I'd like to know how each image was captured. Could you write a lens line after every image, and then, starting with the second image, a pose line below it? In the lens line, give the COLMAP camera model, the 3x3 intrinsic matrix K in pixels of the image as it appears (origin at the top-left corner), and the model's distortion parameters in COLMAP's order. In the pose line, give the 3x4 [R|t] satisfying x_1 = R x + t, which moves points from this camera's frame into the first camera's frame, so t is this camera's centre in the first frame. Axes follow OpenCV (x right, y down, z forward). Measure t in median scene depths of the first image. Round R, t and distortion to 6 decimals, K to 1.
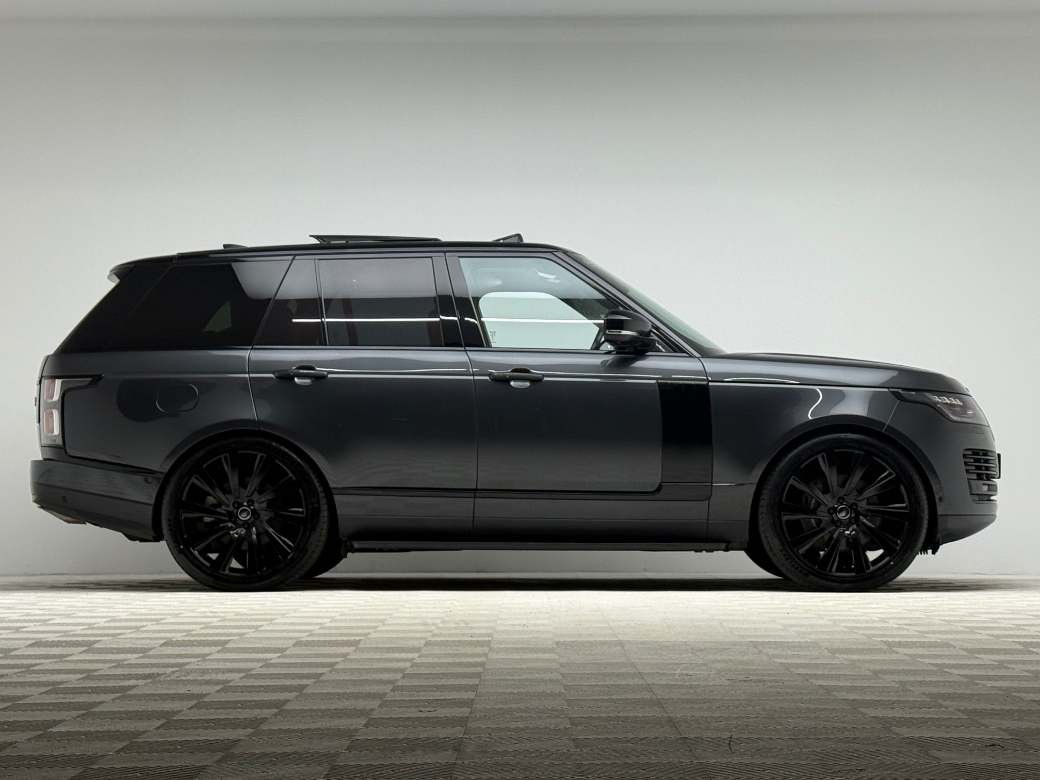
lens RADIAL K [[2195.7, 0, 521.3], [0, 2195.7, 389.3], [0, 0, 1]] dist [0.166350, 0.000000]
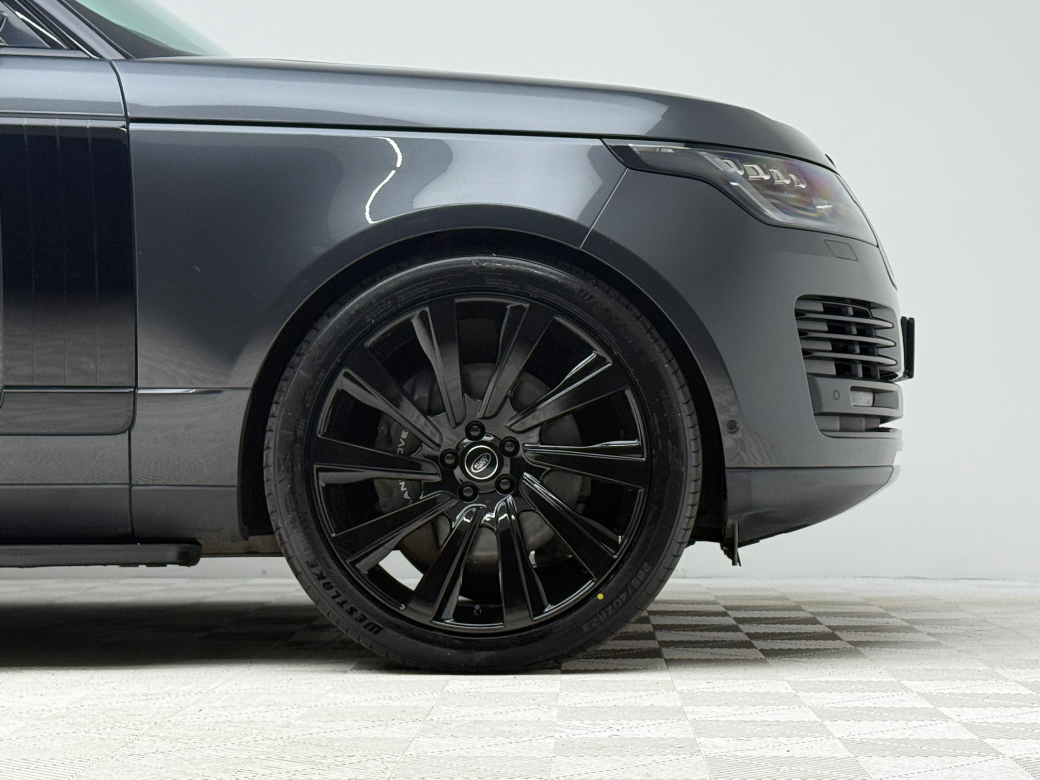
lens RADIAL K [[2195.7, 0, 520.0], [0, 2195.7, 391.2], [0, 0, 1]] dist [0.166350, 0.000000]
pose [[0.999512, -0.004266, -0.030948, 0.164734], [0.005086, 0.999638, 0.026437, 0.033417], [0.030824, -0.026581, 0.999171, 0.619977]]
